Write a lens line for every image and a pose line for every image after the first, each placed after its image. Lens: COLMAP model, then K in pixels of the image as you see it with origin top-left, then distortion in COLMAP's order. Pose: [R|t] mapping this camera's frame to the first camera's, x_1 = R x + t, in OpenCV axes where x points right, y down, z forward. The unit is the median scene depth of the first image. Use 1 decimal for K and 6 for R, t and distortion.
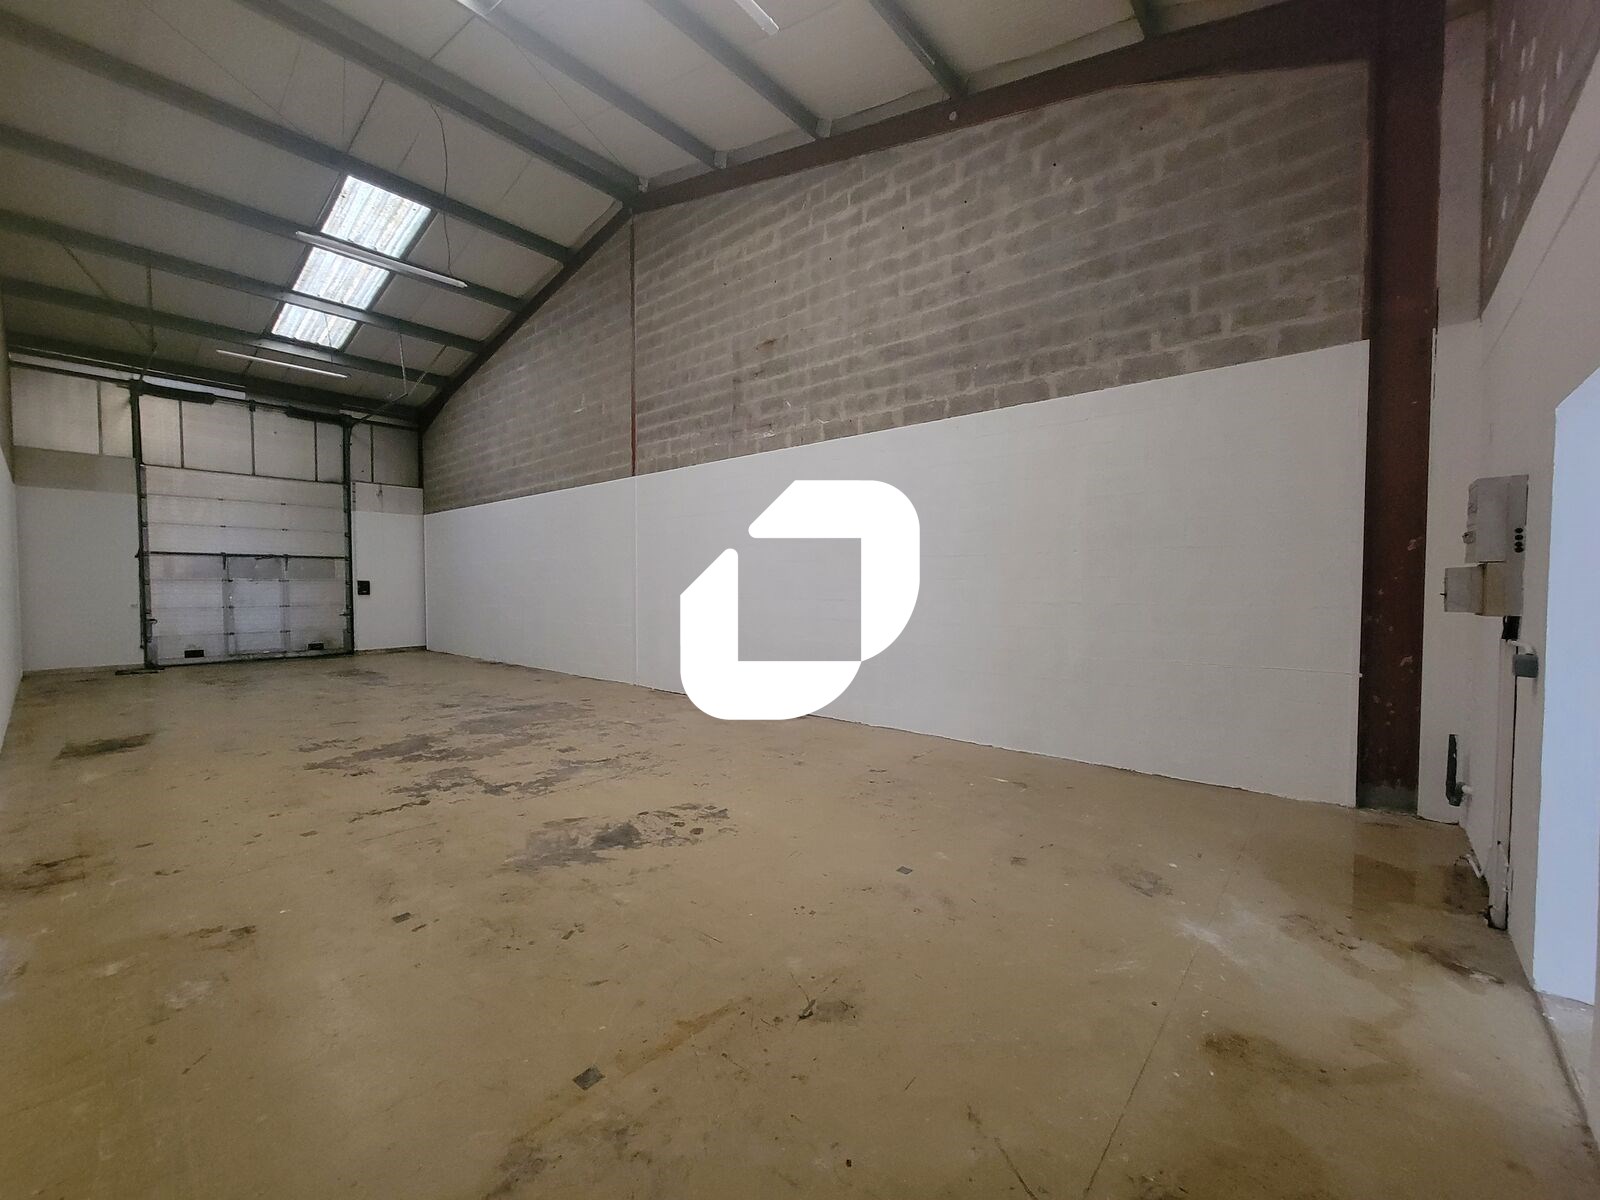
lens RADIAL K [[651.3, 0, 798.3], [0, 651.3, 607.1], [0, 0, 1]] dist [0.000992, 0.000204]
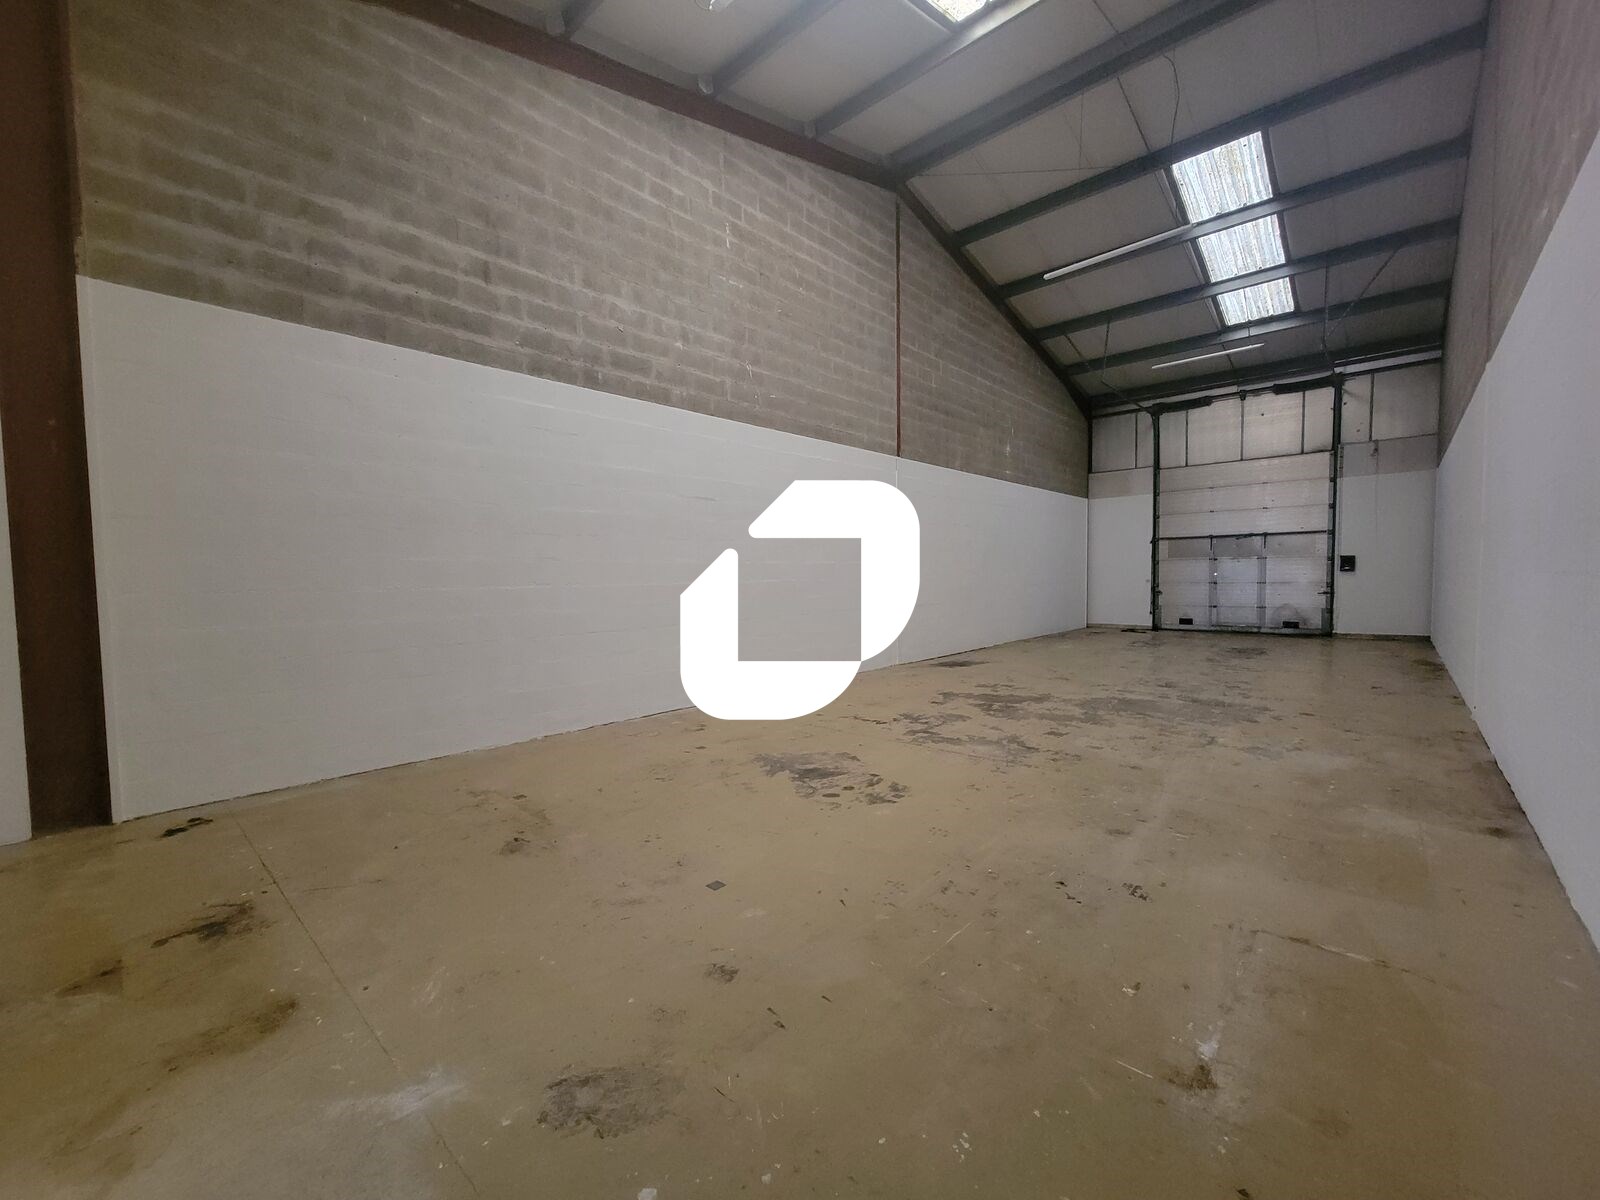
lens RADIAL K [[651.3, 0, 798.3], [0, 651.3, 607.1], [0, 0, 1]] dist [0.000992, 0.000204]
pose [[-0.026278, 0.048786, -0.998464, 0.314040], [-0.018371, 0.998616, 0.049277, -0.000433], [0.999486, 0.019638, -0.025345, 0.355821]]
